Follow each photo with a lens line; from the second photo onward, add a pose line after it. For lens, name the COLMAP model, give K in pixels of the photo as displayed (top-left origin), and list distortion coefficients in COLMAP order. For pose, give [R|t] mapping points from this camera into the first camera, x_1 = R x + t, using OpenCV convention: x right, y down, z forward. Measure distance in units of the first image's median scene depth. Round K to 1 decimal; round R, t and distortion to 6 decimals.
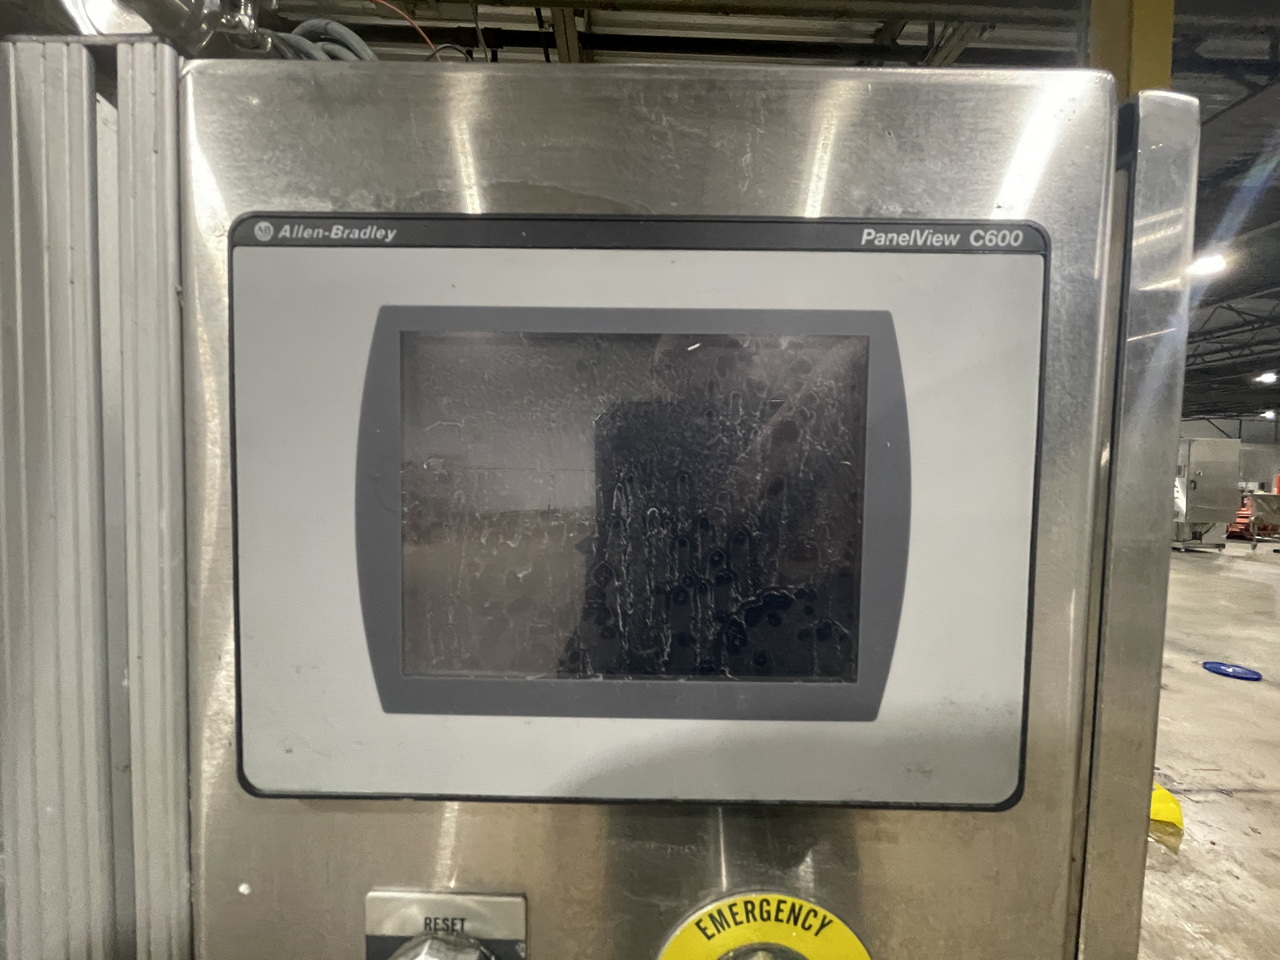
lens RADIAL K [[518.6, 0, 632.3], [0, 518.6, 478.1], [0, 0, 1]] dist [-0.003273, -0.000157]
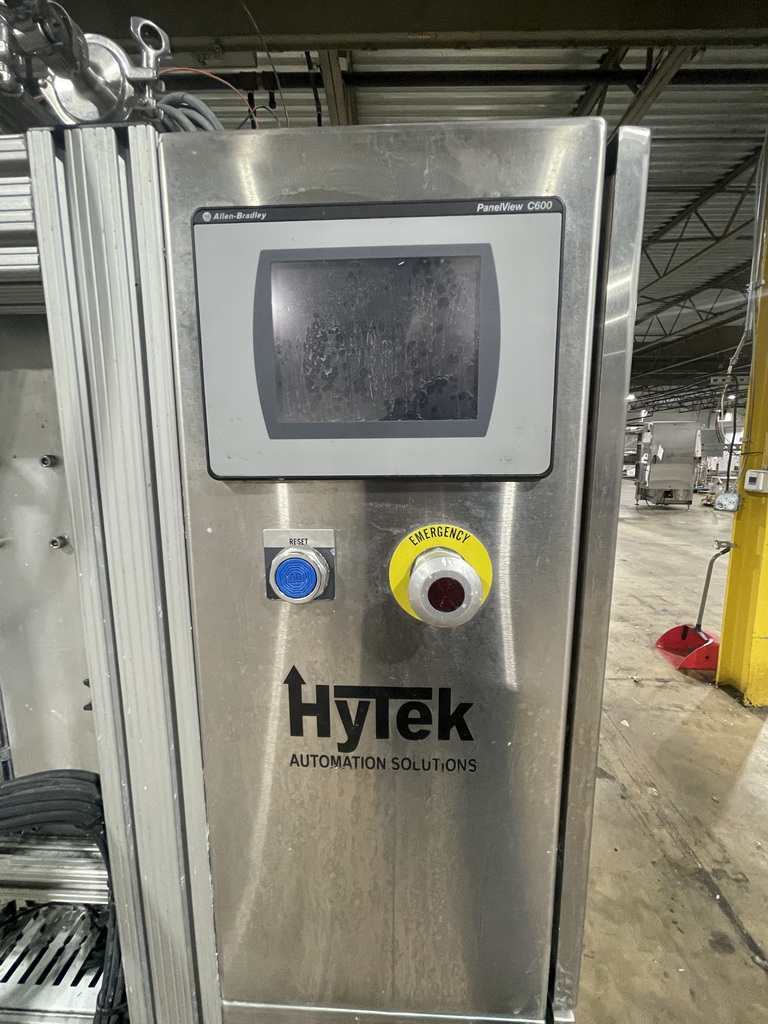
lens RADIAL K [[414.9, 0, 384.4], [0, 414.9, 509.1], [0, 0, 1]] dist [-0.003273, -0.000157]
pose [[0.999288, -0.018721, -0.032745, 0.078246], [0.022139, 0.993974, 0.107361, 0.554013], [0.030537, -0.108009, 0.993681, -0.813807]]
